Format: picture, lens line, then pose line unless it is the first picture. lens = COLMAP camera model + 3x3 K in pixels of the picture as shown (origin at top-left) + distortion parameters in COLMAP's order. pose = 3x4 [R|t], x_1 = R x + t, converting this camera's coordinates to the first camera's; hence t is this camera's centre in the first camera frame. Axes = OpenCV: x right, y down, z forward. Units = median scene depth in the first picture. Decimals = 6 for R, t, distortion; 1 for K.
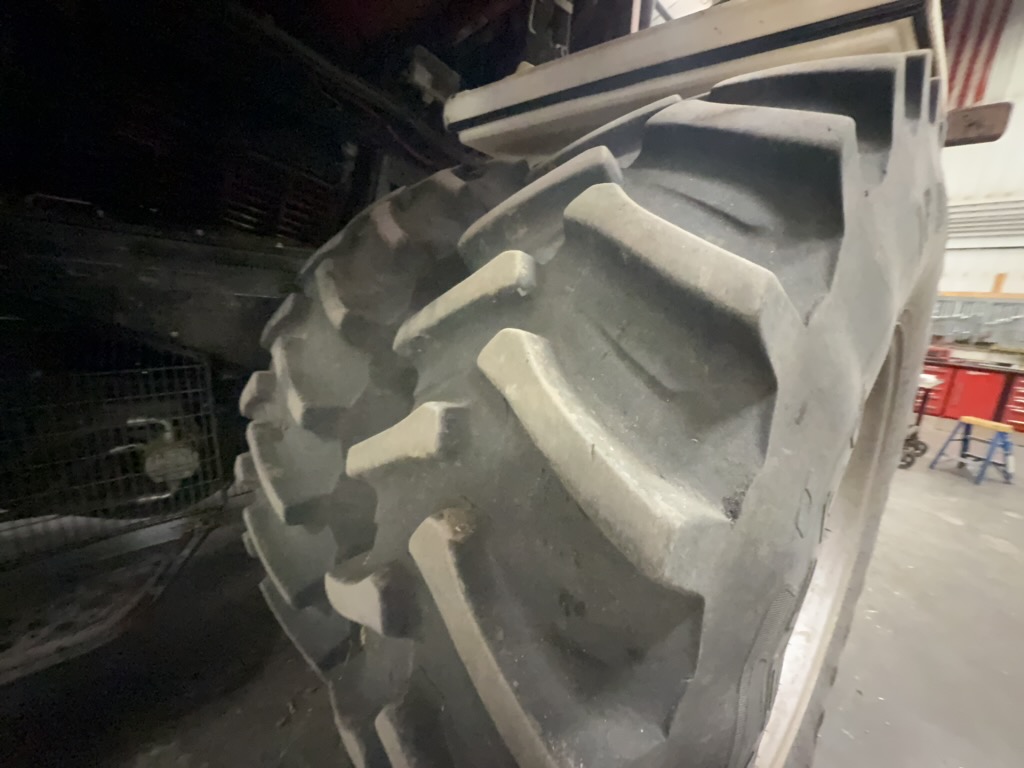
lens RADIAL K [[408.4, 0, 512.0], [0, 408.4, 384.0], [0, 0, 1]] dist [0.000825, -0.000203]
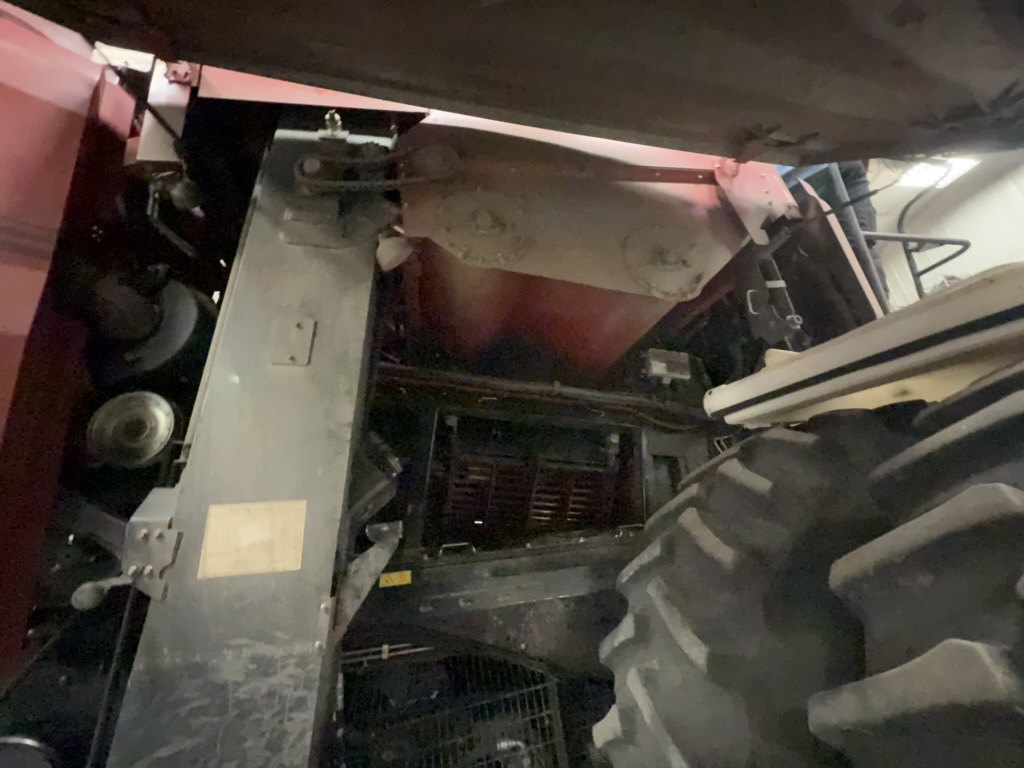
lens RADIAL K [[408.4, 0, 512.0], [0, 408.4, 384.0], [0, 0, 1]] dist [0.000825, -0.000203]
pose [[0.838341, -0.331123, -0.433061, -0.109258], [0.074391, 0.856450, -0.510842, -0.180588], [0.540047, 0.396044, 0.742630, -0.185282]]
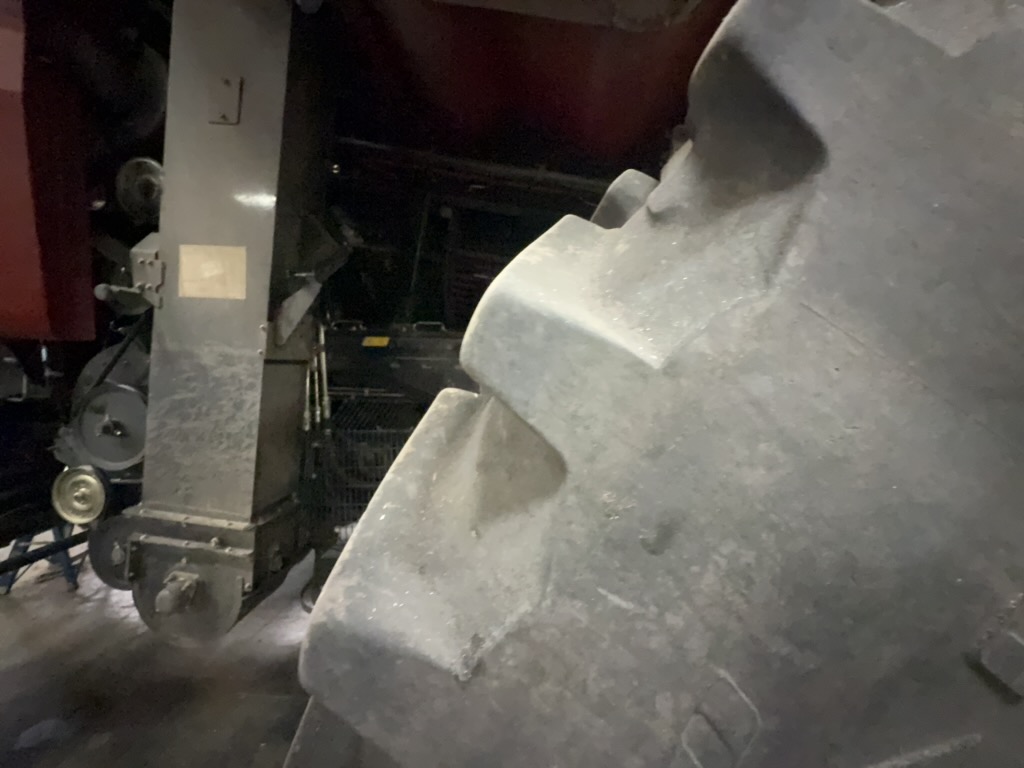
lens RADIAL K [[408.4, 0, 512.0], [0, 408.4, 384.0], [0, 0, 1]] dist [0.000825, -0.000203]
pose [[0.689429, -0.037926, -0.723360, 0.303739], [-0.093727, 0.985562, -0.141004, -0.006840], [0.718264, 0.165011, 0.675921, 0.160296]]
